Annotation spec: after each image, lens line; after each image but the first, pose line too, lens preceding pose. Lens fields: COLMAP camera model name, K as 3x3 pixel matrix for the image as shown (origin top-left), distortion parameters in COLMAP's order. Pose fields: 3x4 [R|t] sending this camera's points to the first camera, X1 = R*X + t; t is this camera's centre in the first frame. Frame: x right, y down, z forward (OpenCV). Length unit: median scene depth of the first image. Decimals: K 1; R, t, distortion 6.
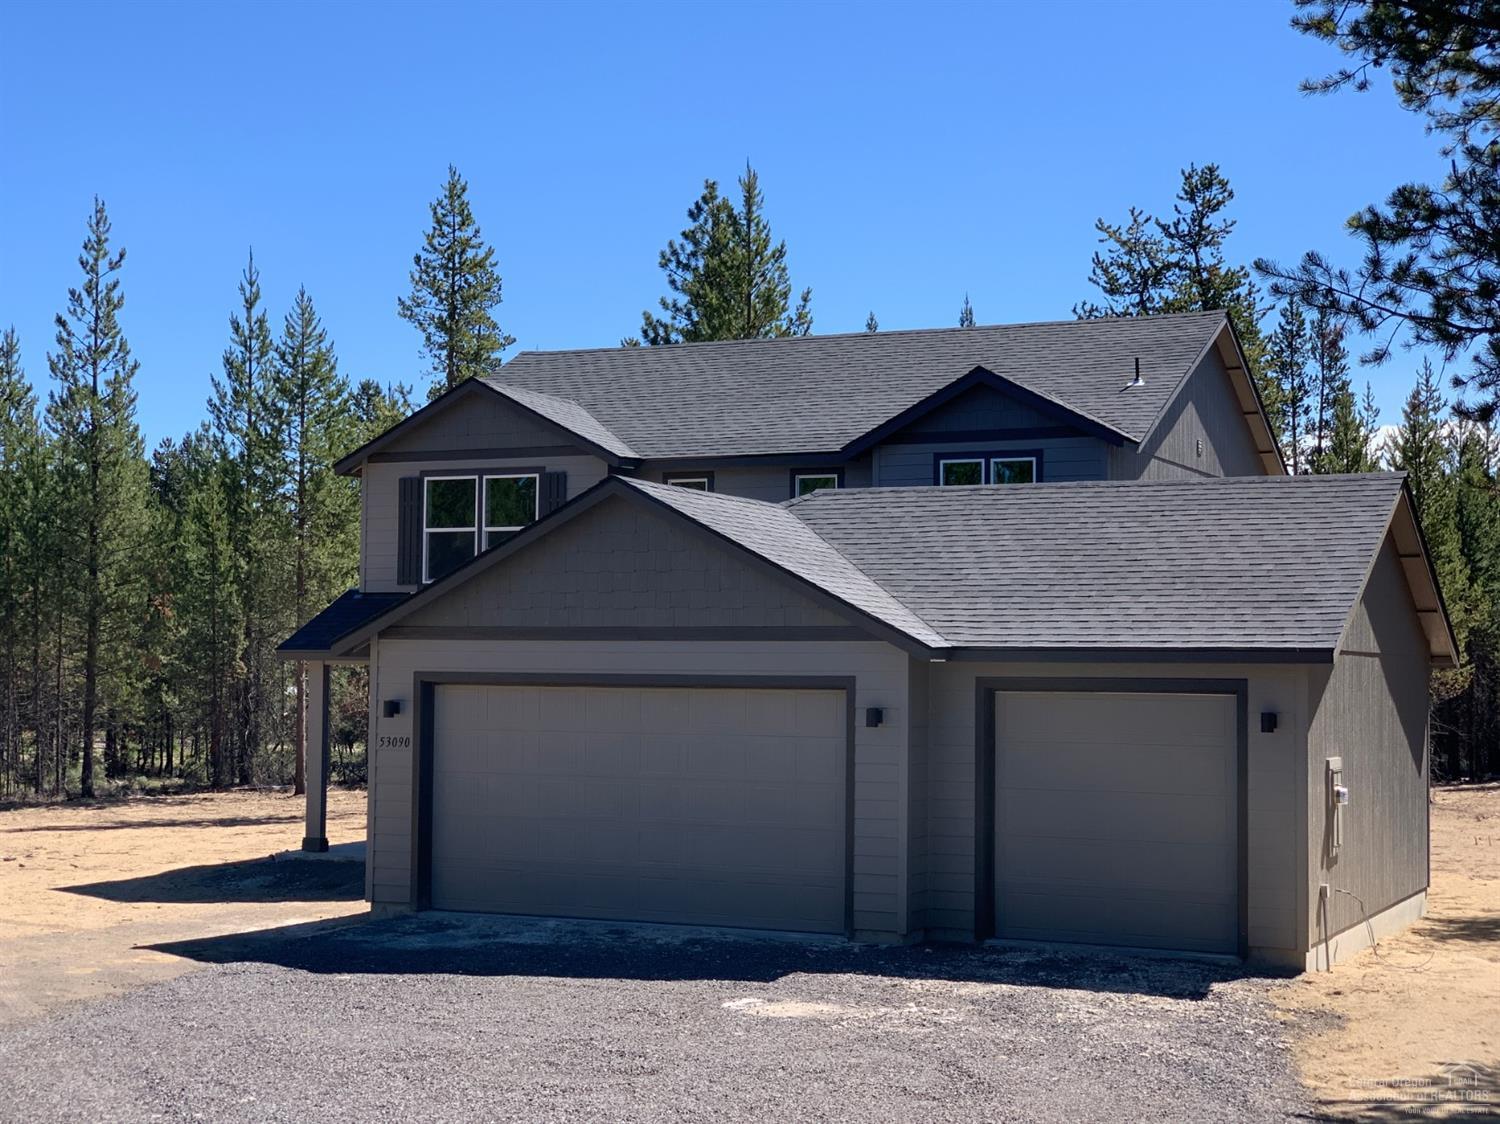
lens RADIAL K [[2276.6, 0, 749.3], [0, 2276.6, 561.3], [0, 0, 1]] dist [0.120097, 0.000000]
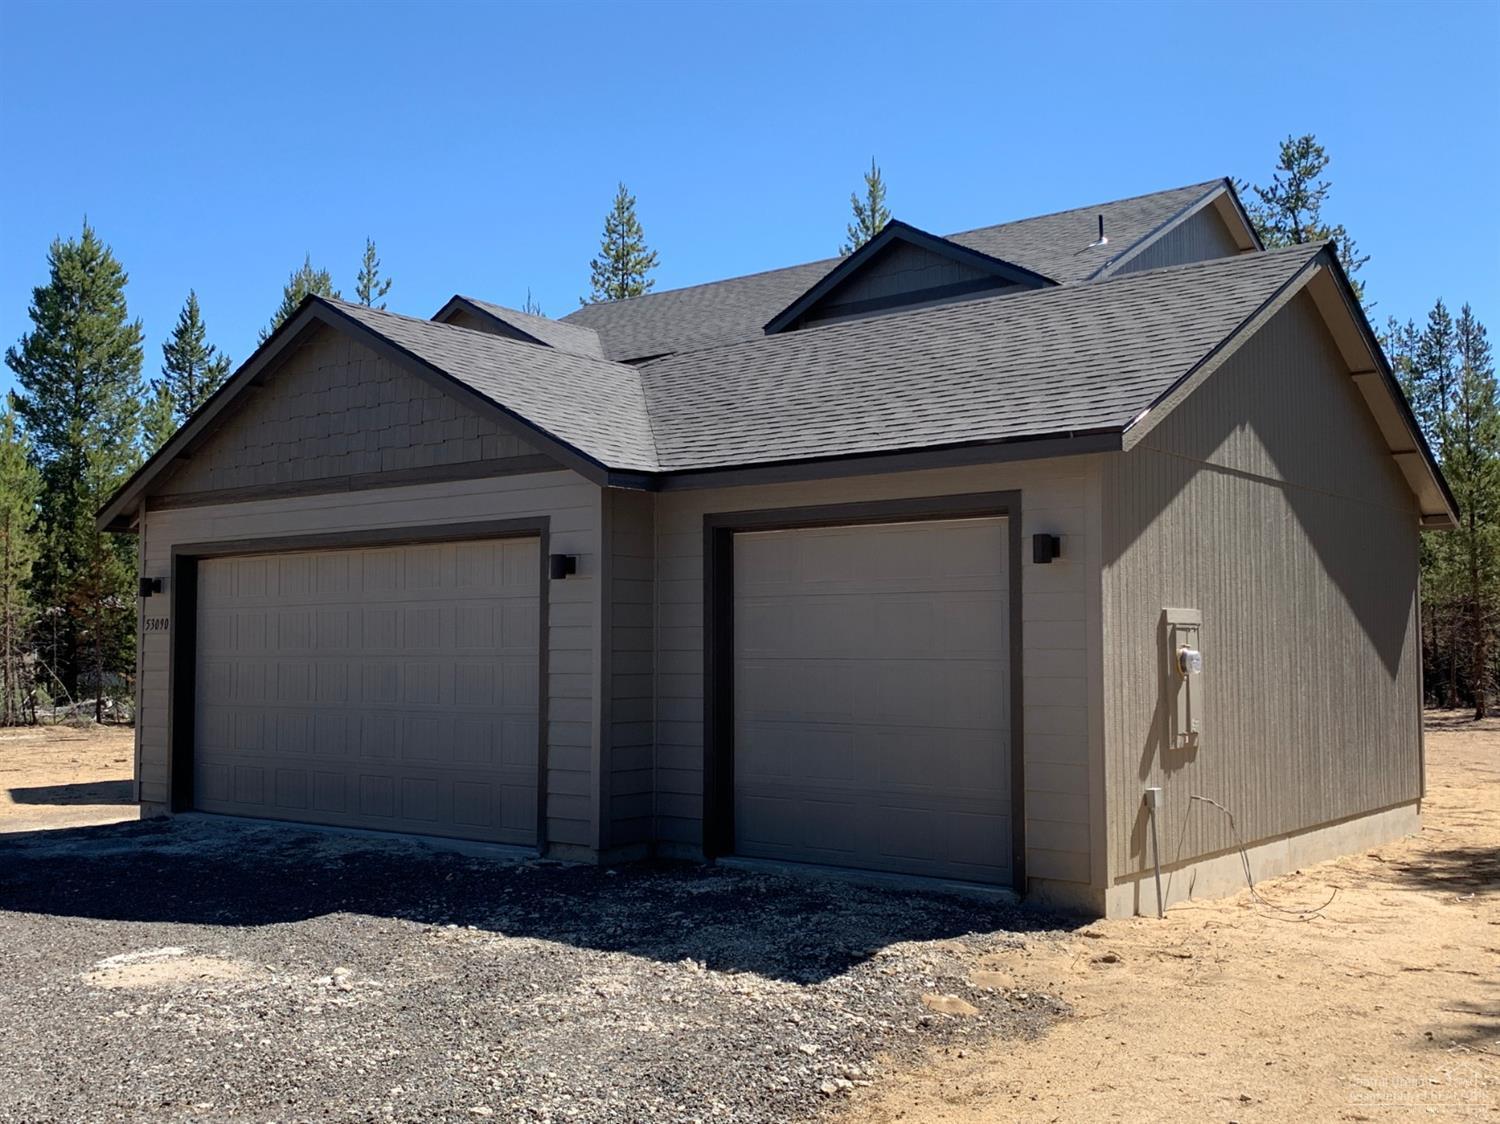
lens RADIAL K [[1514.3, 0, 751.2], [0, 1514.3, 574.4], [0, 0, 1]] dist [0.046388, 0.000000]
pose [[0.973411, -0.021701, -0.228034, 0.111909], [0.021026, 0.999764, -0.005389, 0.036078], [0.228097, 0.000451, 0.973638, 0.249456]]
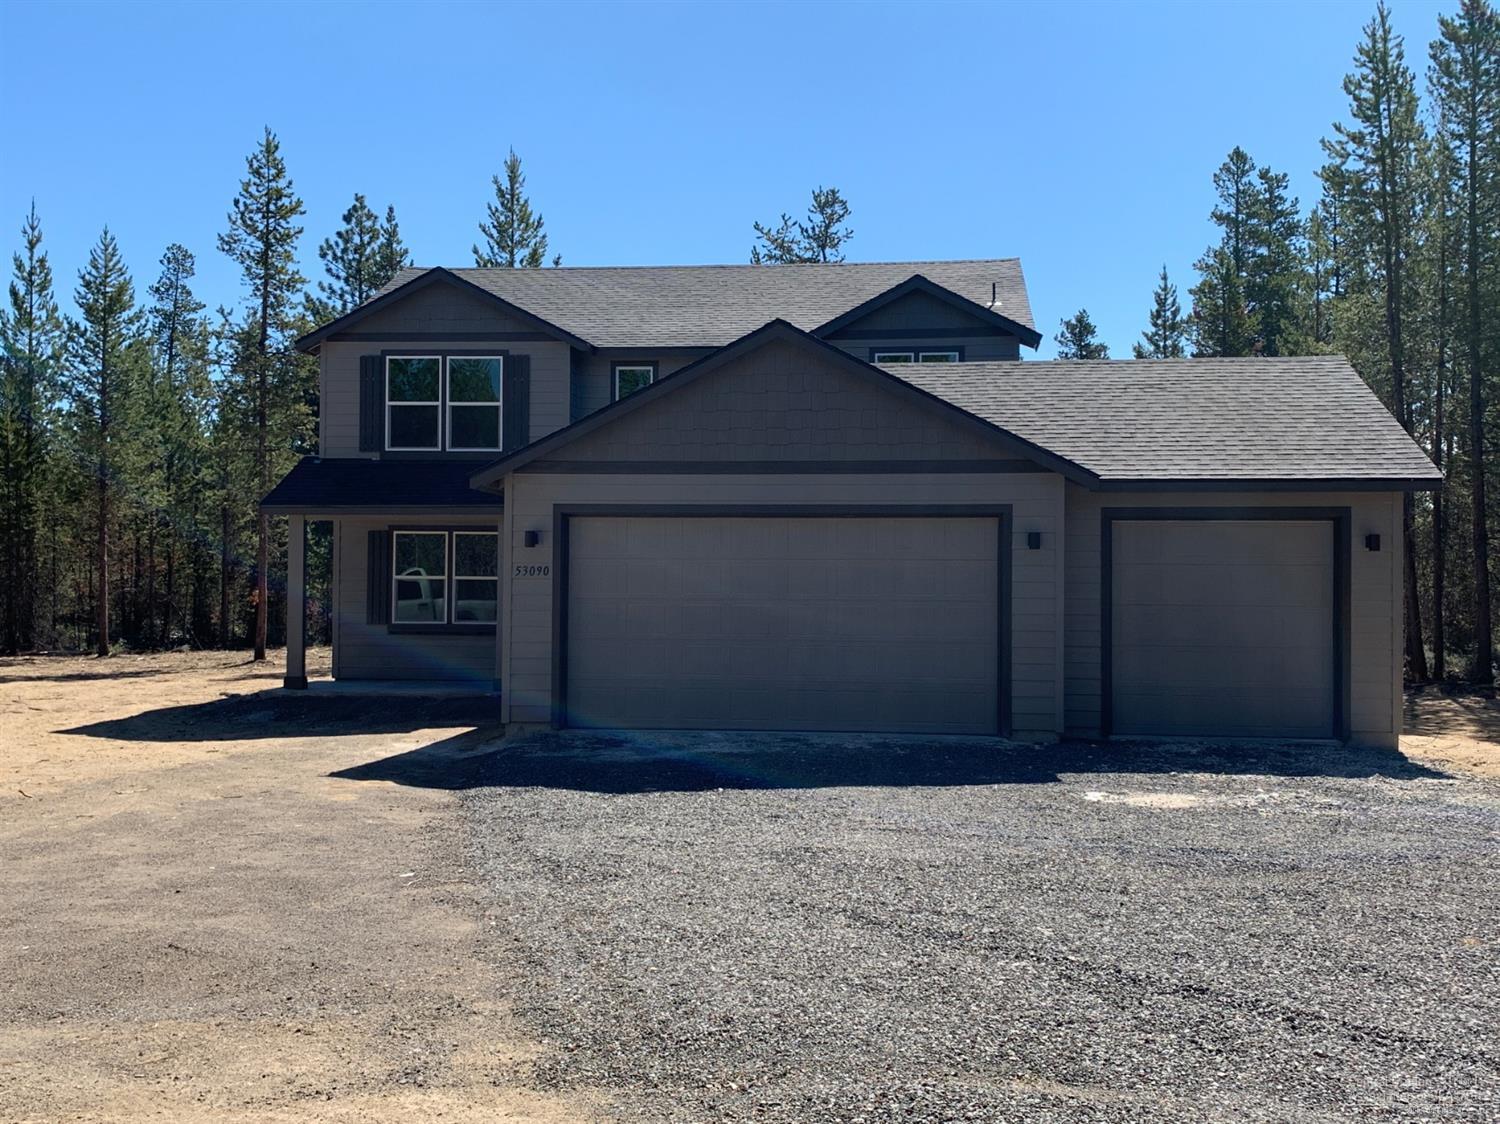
lens RADIAL K [[1516.8, 0, 748.3], [0, 1516.8, 559.1], [0, 0, 1]] dist [0.009446, 0.000000]
pose [[0.943152, 0.006984, 0.332290, -0.155904], [-0.015726, 0.999597, 0.023627, 0.029789], [-0.331991, -0.027510, 0.942881, 0.166530]]
